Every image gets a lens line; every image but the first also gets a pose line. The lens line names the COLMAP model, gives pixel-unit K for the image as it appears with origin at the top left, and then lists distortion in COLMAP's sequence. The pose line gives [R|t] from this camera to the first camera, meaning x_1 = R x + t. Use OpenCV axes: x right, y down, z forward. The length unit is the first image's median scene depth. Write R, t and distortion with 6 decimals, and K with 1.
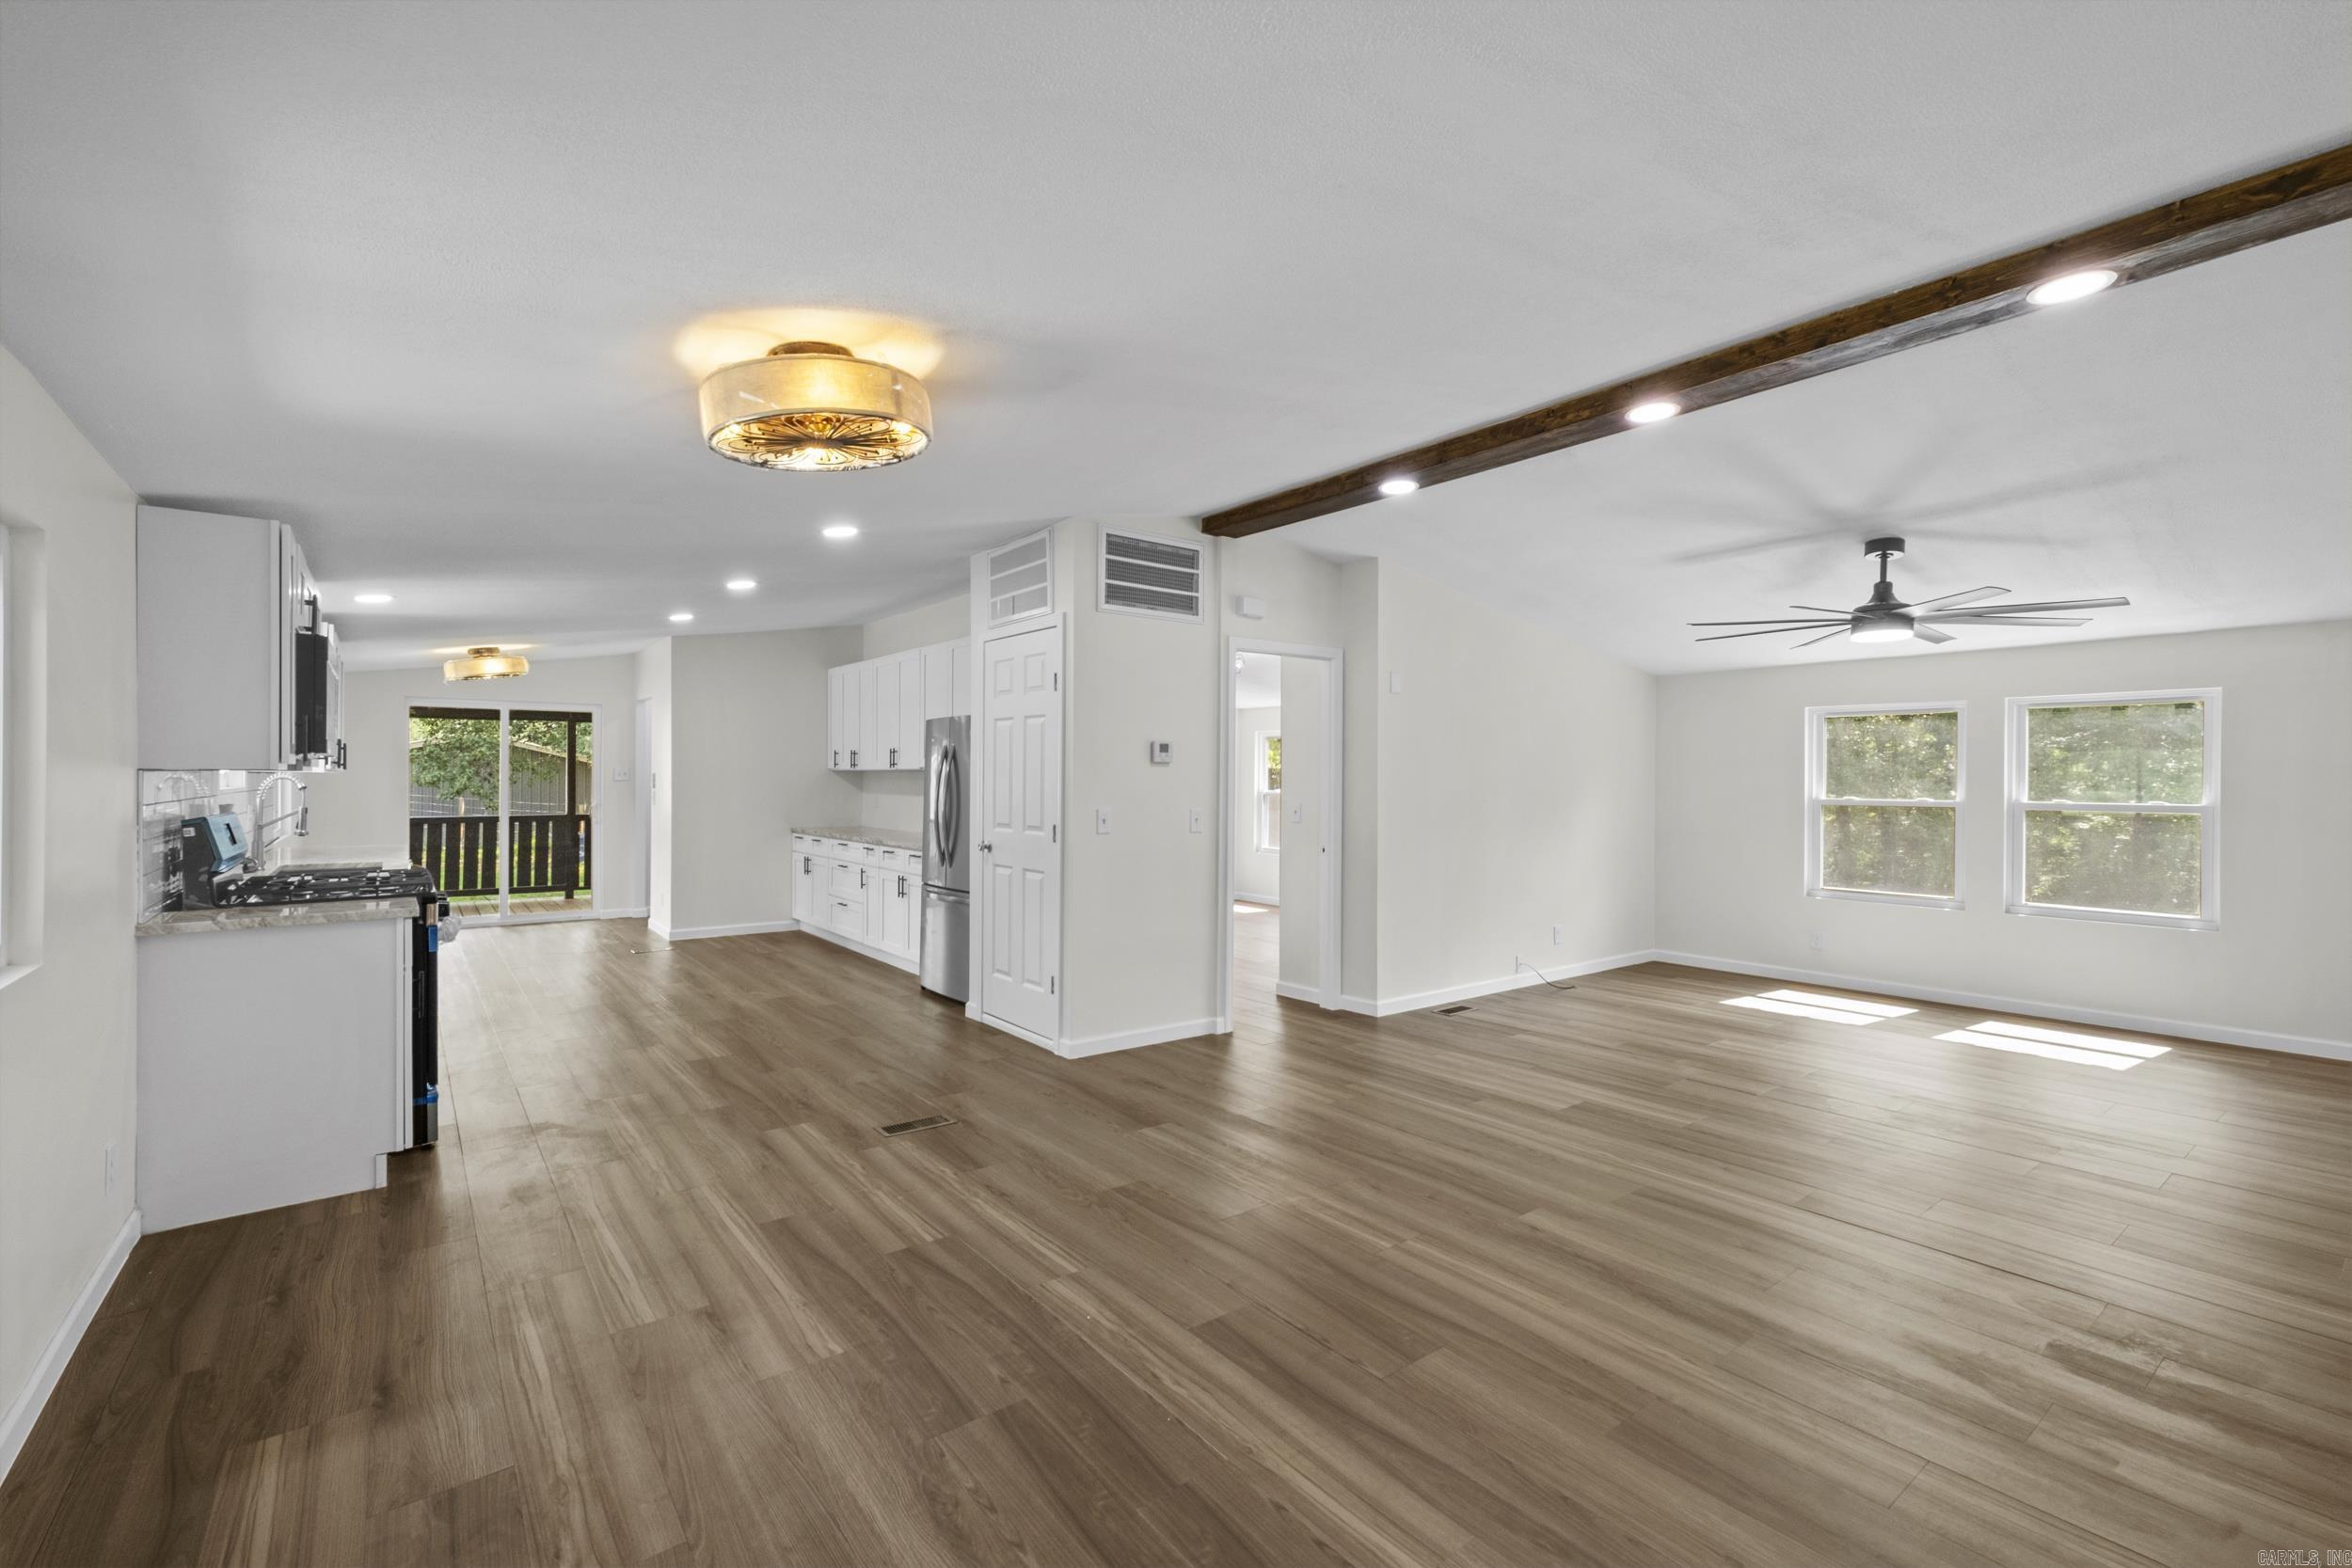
lens RADIAL K [[1015.8, 0, 1165.3], [0, 1015.8, 781.2], [0, 0, 1]] dist [0.008277, -0.000359]
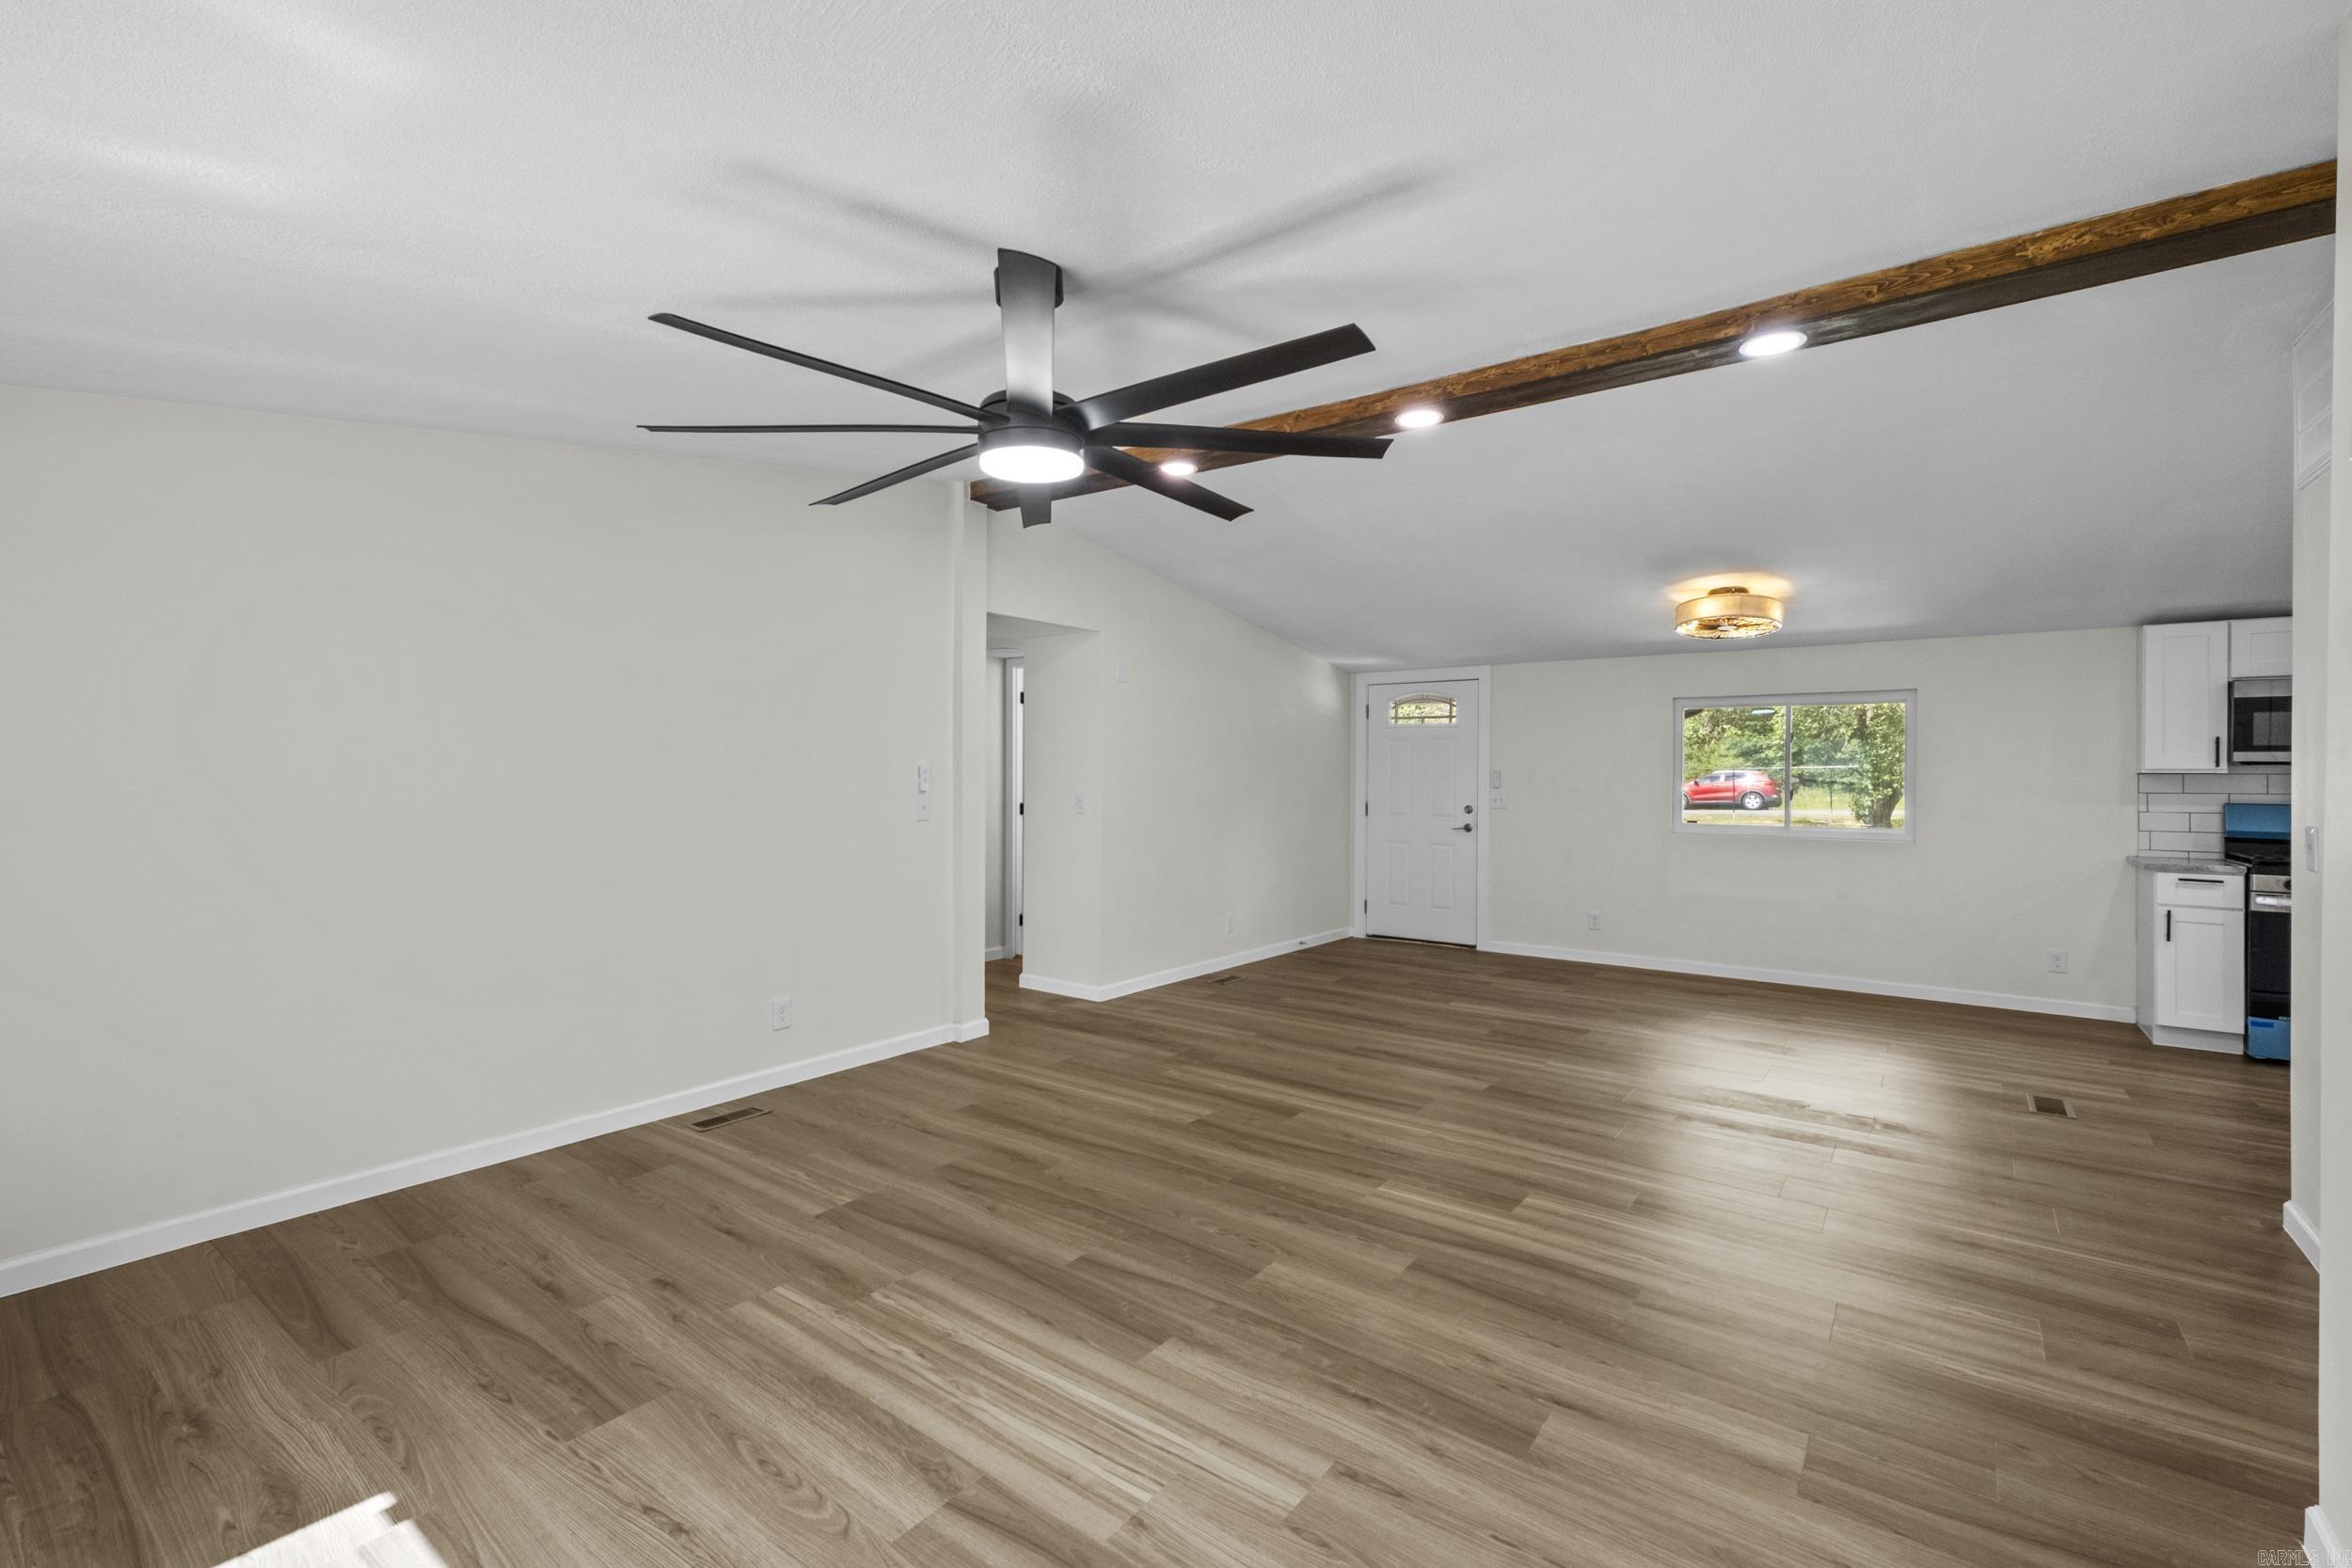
lens RADIAL K [[1015.8, 0, 1183.4], [0, 1015.8, 771.6], [0, 0, 1]] dist [0.008277, -0.000359]
pose [[-0.959868, -0.013091, -0.280146, 0.771110], [-0.013258, 0.999911, -0.001300, 0.004928], [0.280138, 0.002466, -0.959956, 1.491582]]
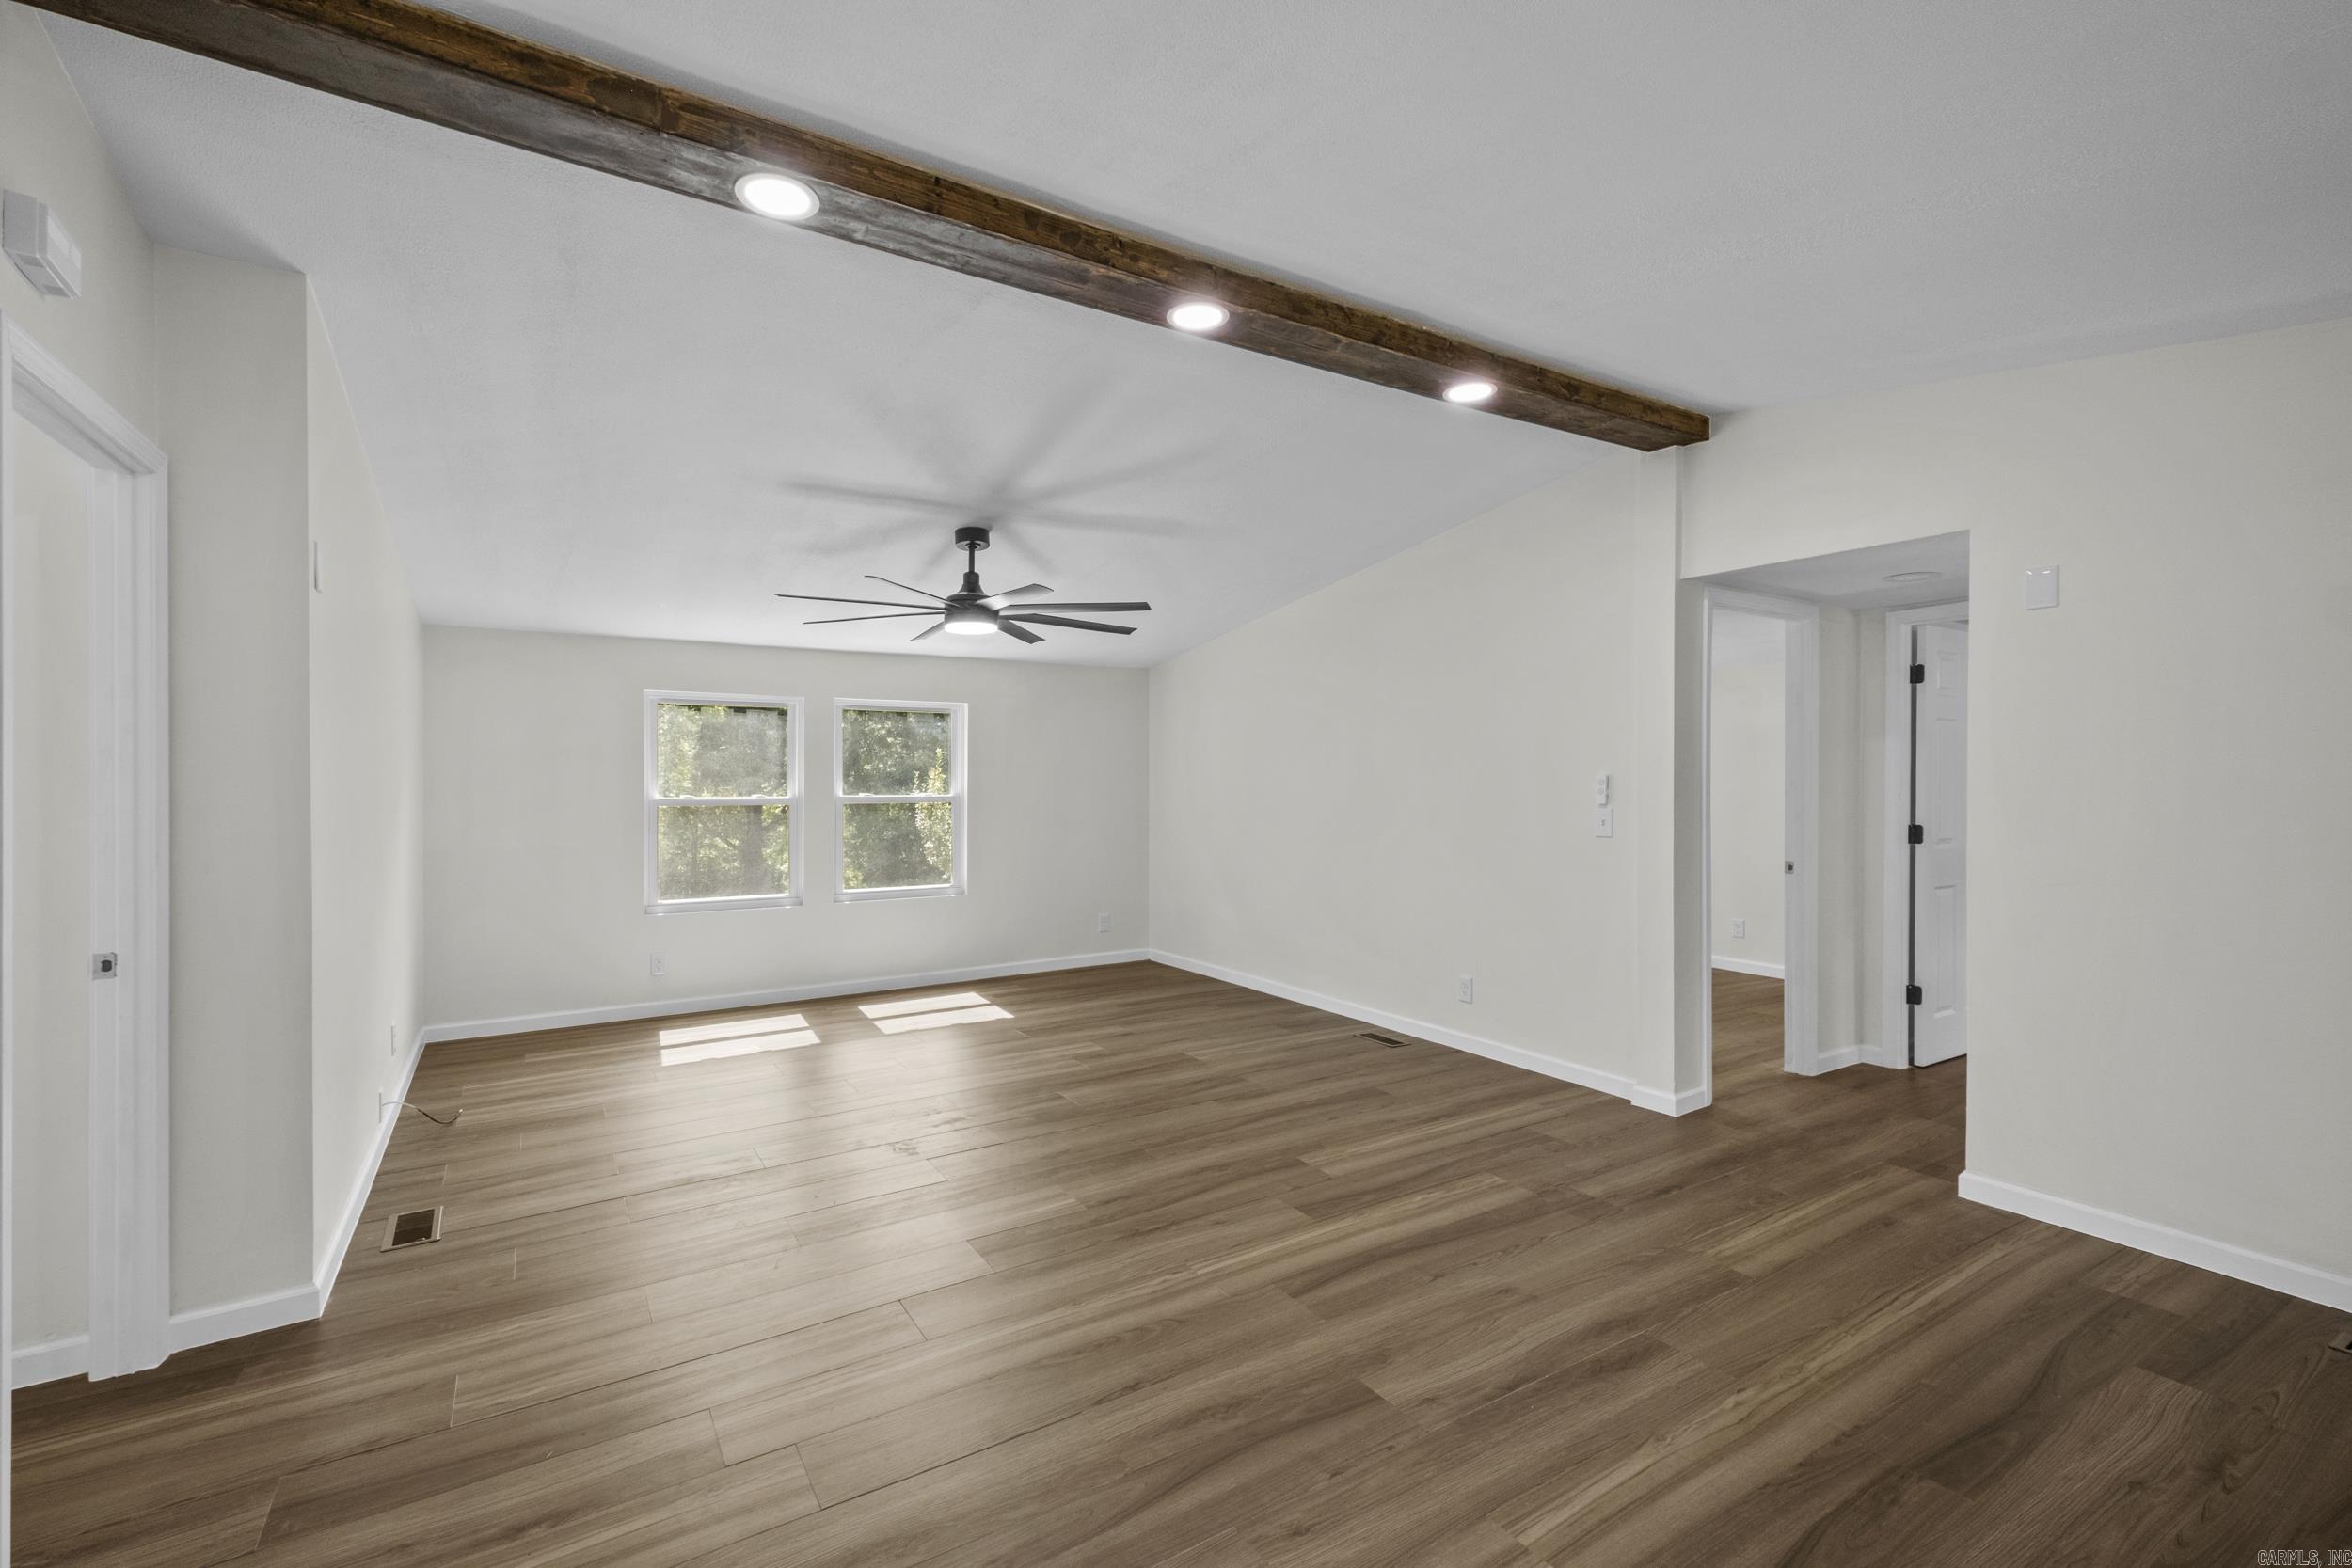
lens RADIAL K [[1015.8, 0, 1160.8], [0, 1015.8, 782.1], [0, 0, 1]] dist [0.008277, -0.000359]
pose [[0.091678, -0.010515, 0.995733, -0.244203], [0.002692, 0.999943, 0.010312, -0.006081], [-0.995785, 0.001735, 0.091701, 0.736077]]
